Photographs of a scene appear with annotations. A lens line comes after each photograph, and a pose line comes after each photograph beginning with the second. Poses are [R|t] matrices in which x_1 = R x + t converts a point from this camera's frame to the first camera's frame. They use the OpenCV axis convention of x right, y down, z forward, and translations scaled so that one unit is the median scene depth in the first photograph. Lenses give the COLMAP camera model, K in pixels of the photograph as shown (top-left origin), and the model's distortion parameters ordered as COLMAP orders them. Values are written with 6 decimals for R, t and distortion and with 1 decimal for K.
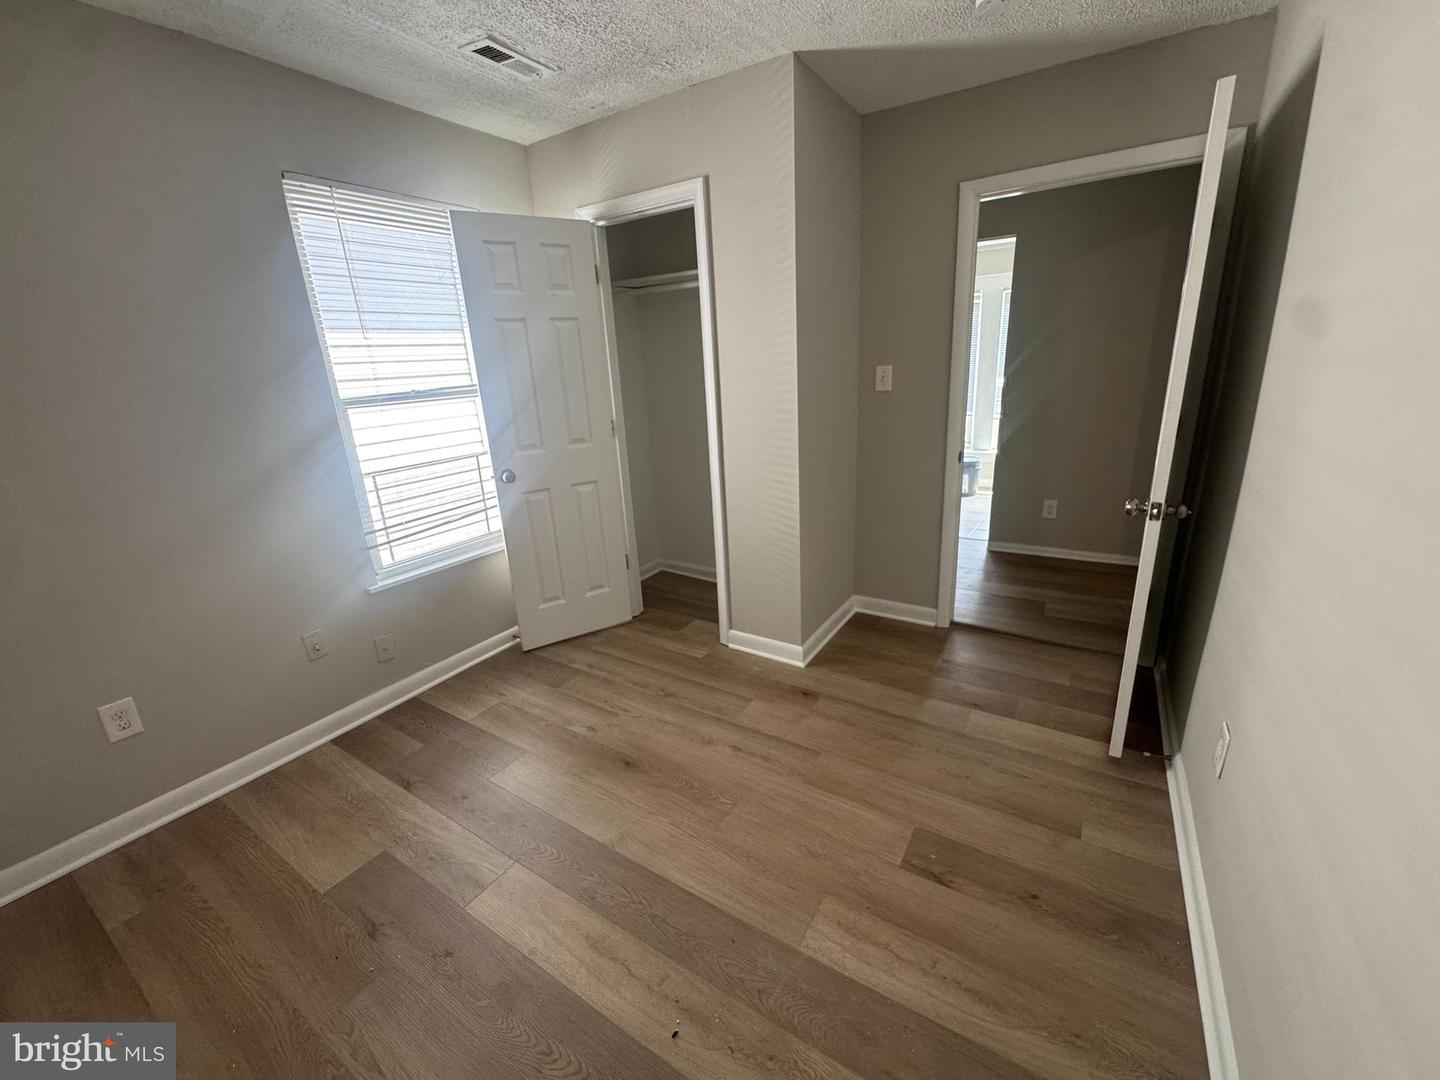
lens RADIAL K [[577.6, 0, 722.7], [0, 577.6, 542.7], [0, 0, 1]] dist [0.003030, -0.000240]
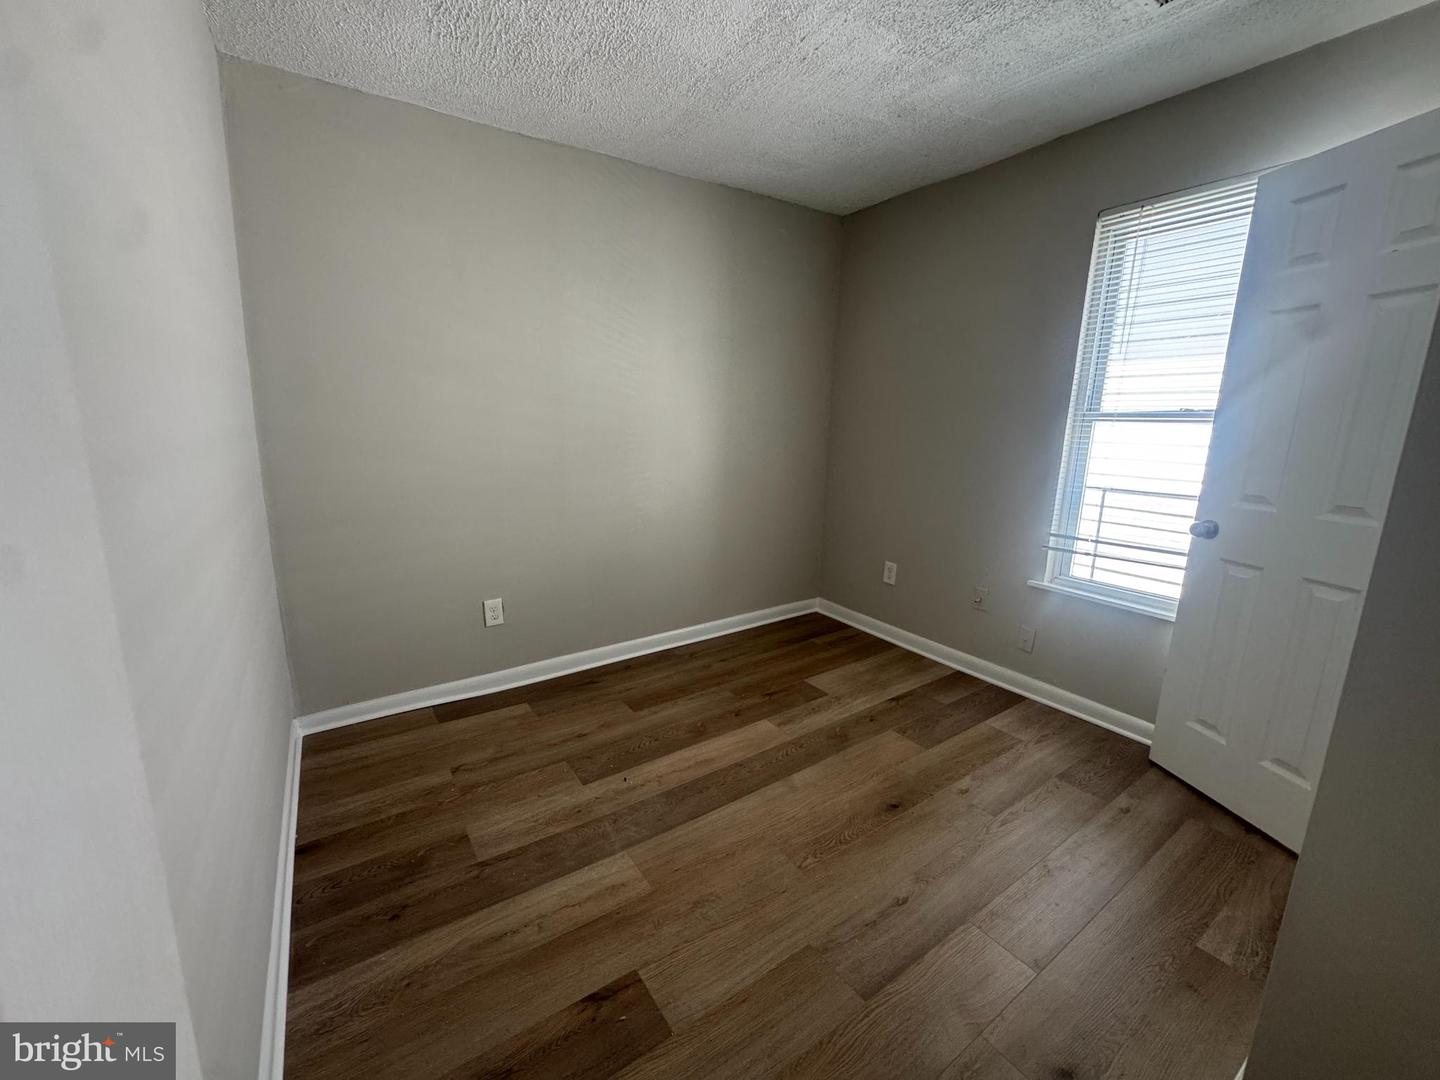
lens RADIAL K [[577.6, 0, 724.1], [0, 577.6, 549.3], [0, 0, 1]] dist [0.003030, -0.000240]
pose [[-0.388954, 0.239377, -0.889614, 0.711127], [-0.284635, 0.887181, 0.363170, -0.253627], [0.876184, 0.394472, -0.276937, 0.929080]]
